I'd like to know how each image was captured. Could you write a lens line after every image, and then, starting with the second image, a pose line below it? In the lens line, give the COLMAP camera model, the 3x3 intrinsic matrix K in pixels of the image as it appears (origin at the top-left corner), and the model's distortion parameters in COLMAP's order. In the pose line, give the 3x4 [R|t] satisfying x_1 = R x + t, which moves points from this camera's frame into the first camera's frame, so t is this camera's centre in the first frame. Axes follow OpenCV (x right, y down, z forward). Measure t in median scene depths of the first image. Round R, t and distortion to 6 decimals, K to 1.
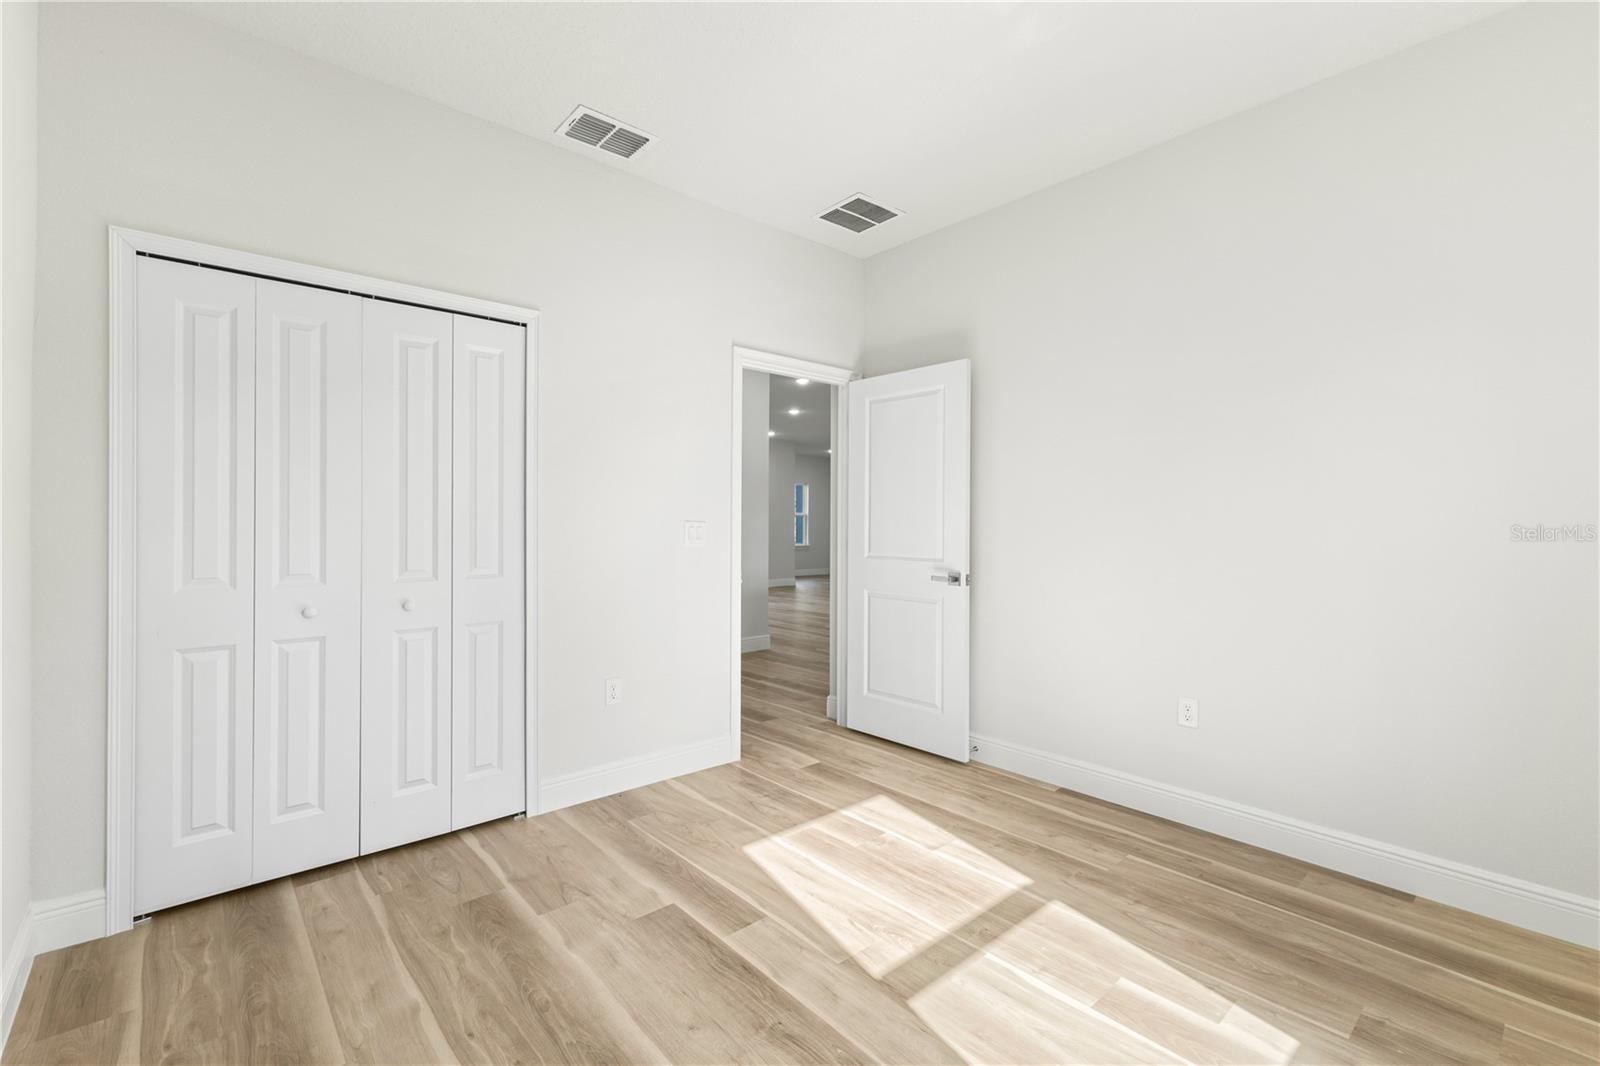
lens RADIAL K [[693.4, 0, 801.4], [0, 693.4, 527.5], [0, 0, 1]] dist [0.010114, -0.000958]
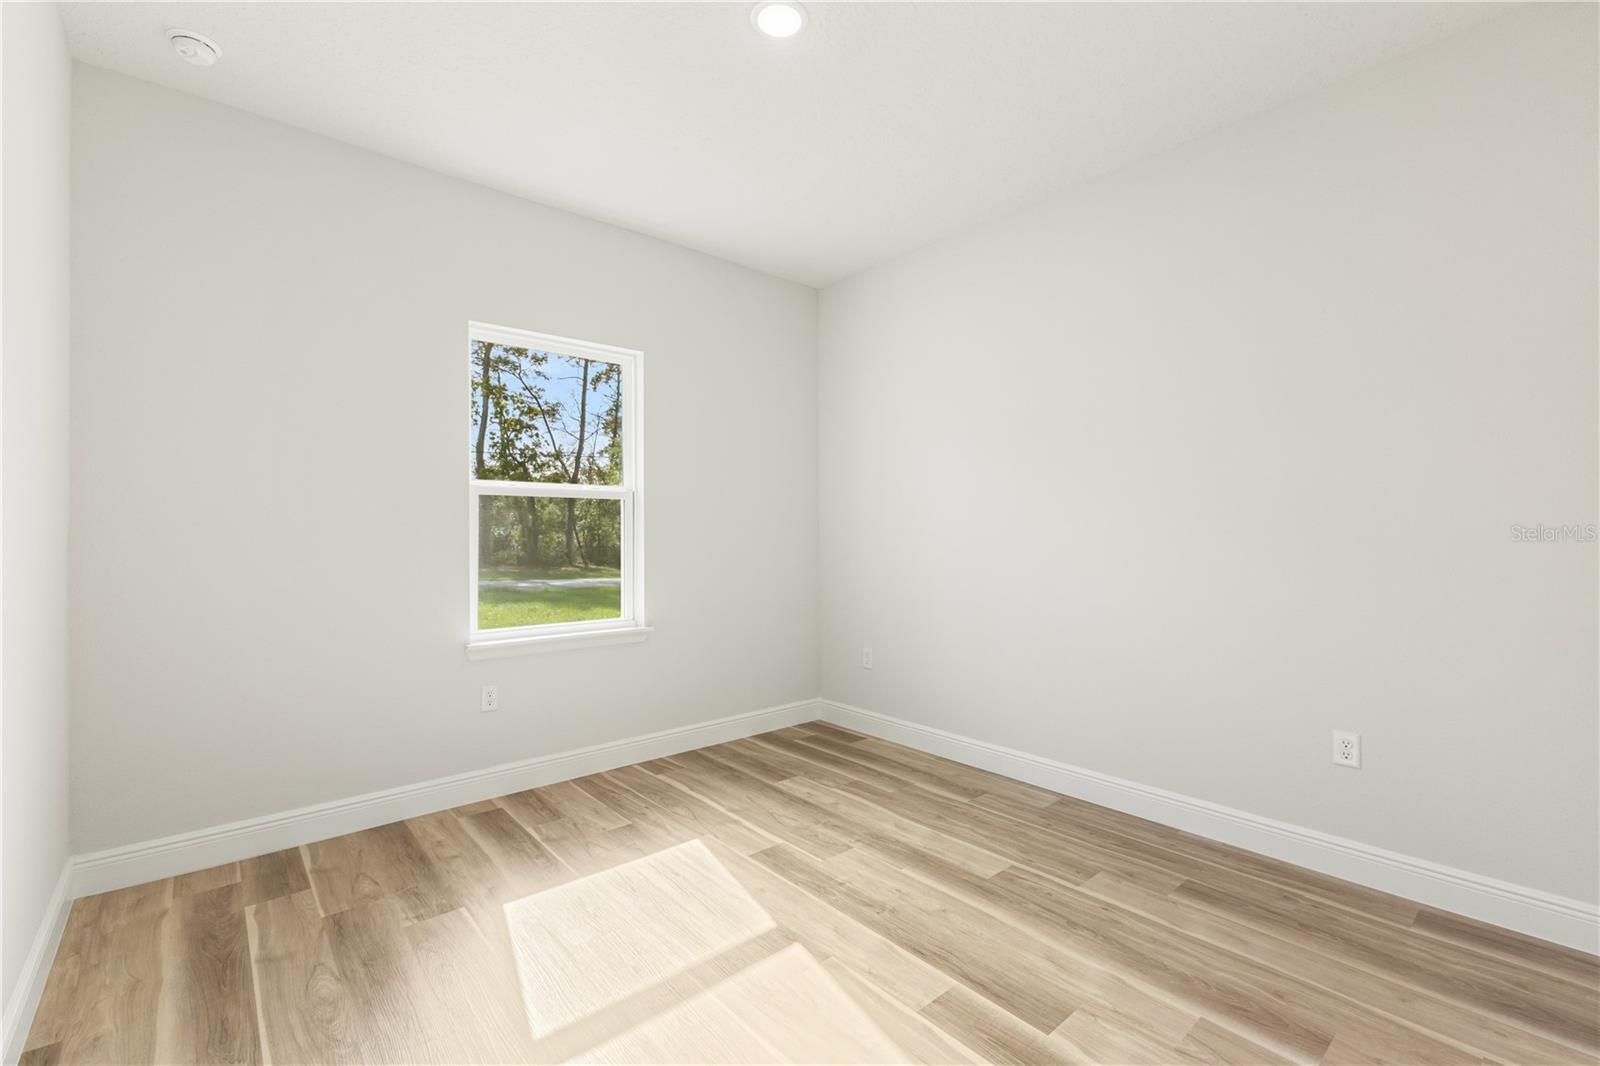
lens RADIAL K [[693.4, 0, 789.6], [0, 693.4, 532.6], [0, 0, 1]] dist [0.010114, -0.000958]
pose [[-0.999540, 0.002605, 0.030222, 0.082654], [0.002665, 0.999995, 0.001956, -0.008805], [-0.030217, 0.002036, -0.999541, 2.021014]]
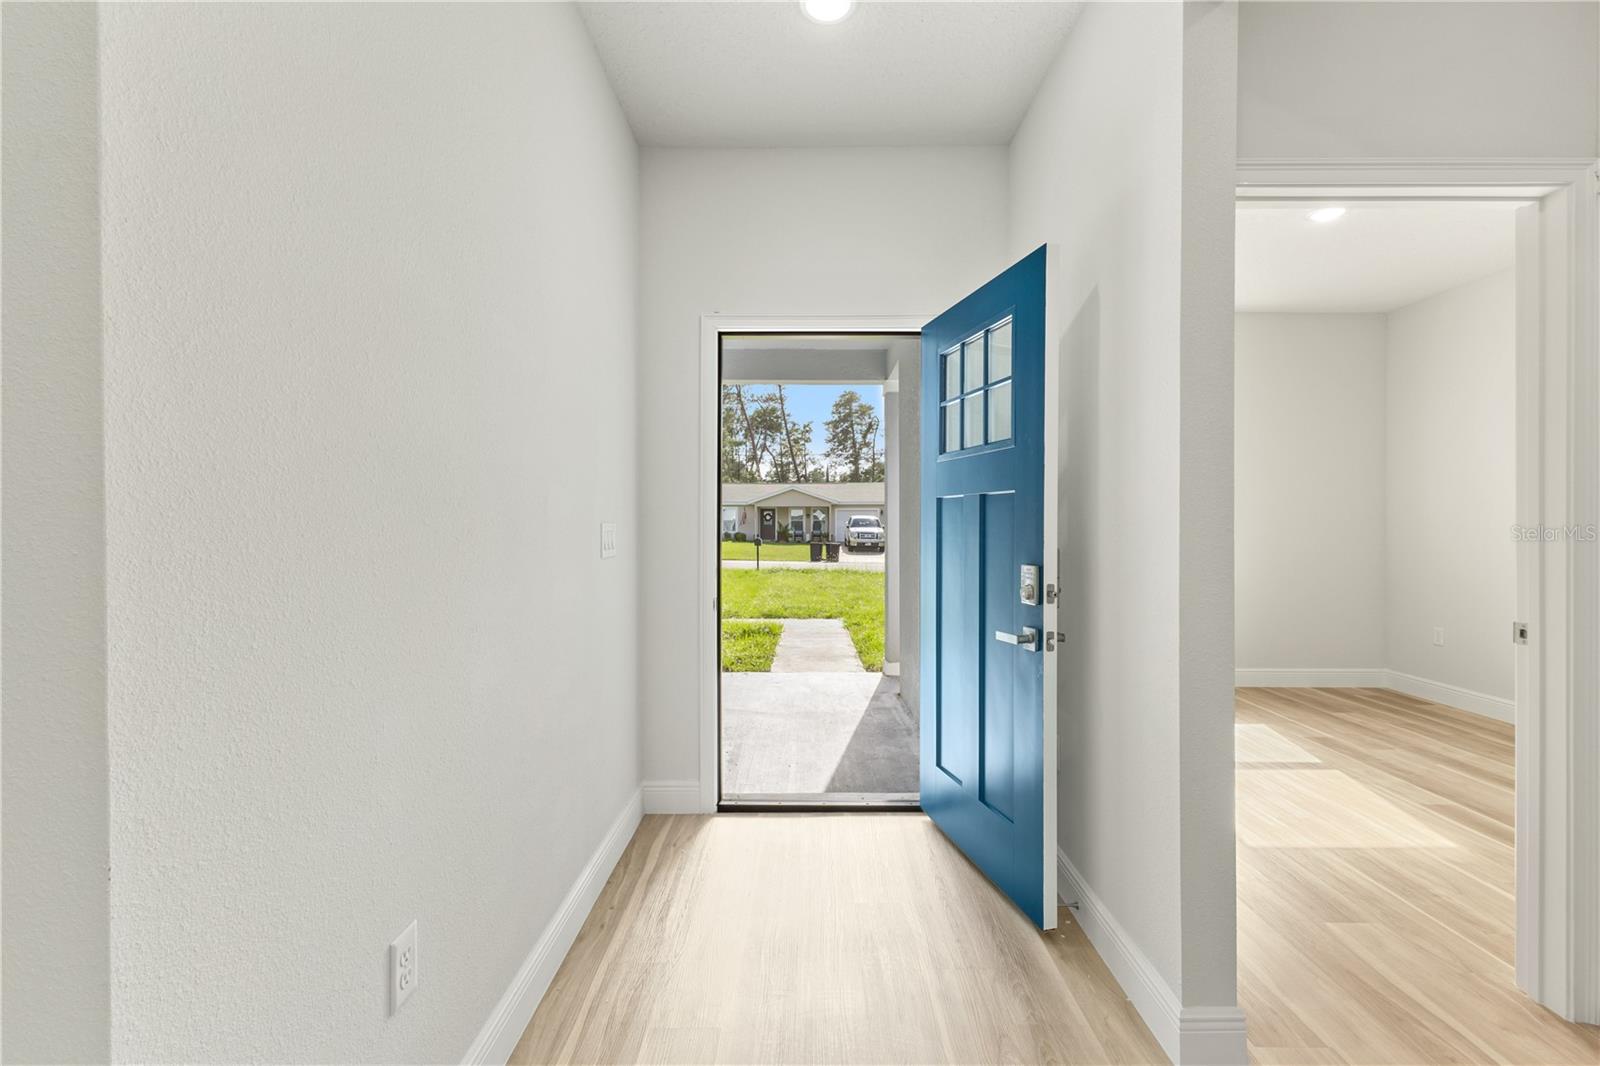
lens RADIAL K [[693.4, 0, 801.8], [0, 693.4, 527.8], [0, 0, 1]] dist [0.010114, -0.000958]
pose [[-0.741796, -0.007888, 0.670580, -0.074789], [-0.000943, 0.999942, 0.010719, -0.024346], [-0.670625, 0.007319, -0.741760, 3.218433]]
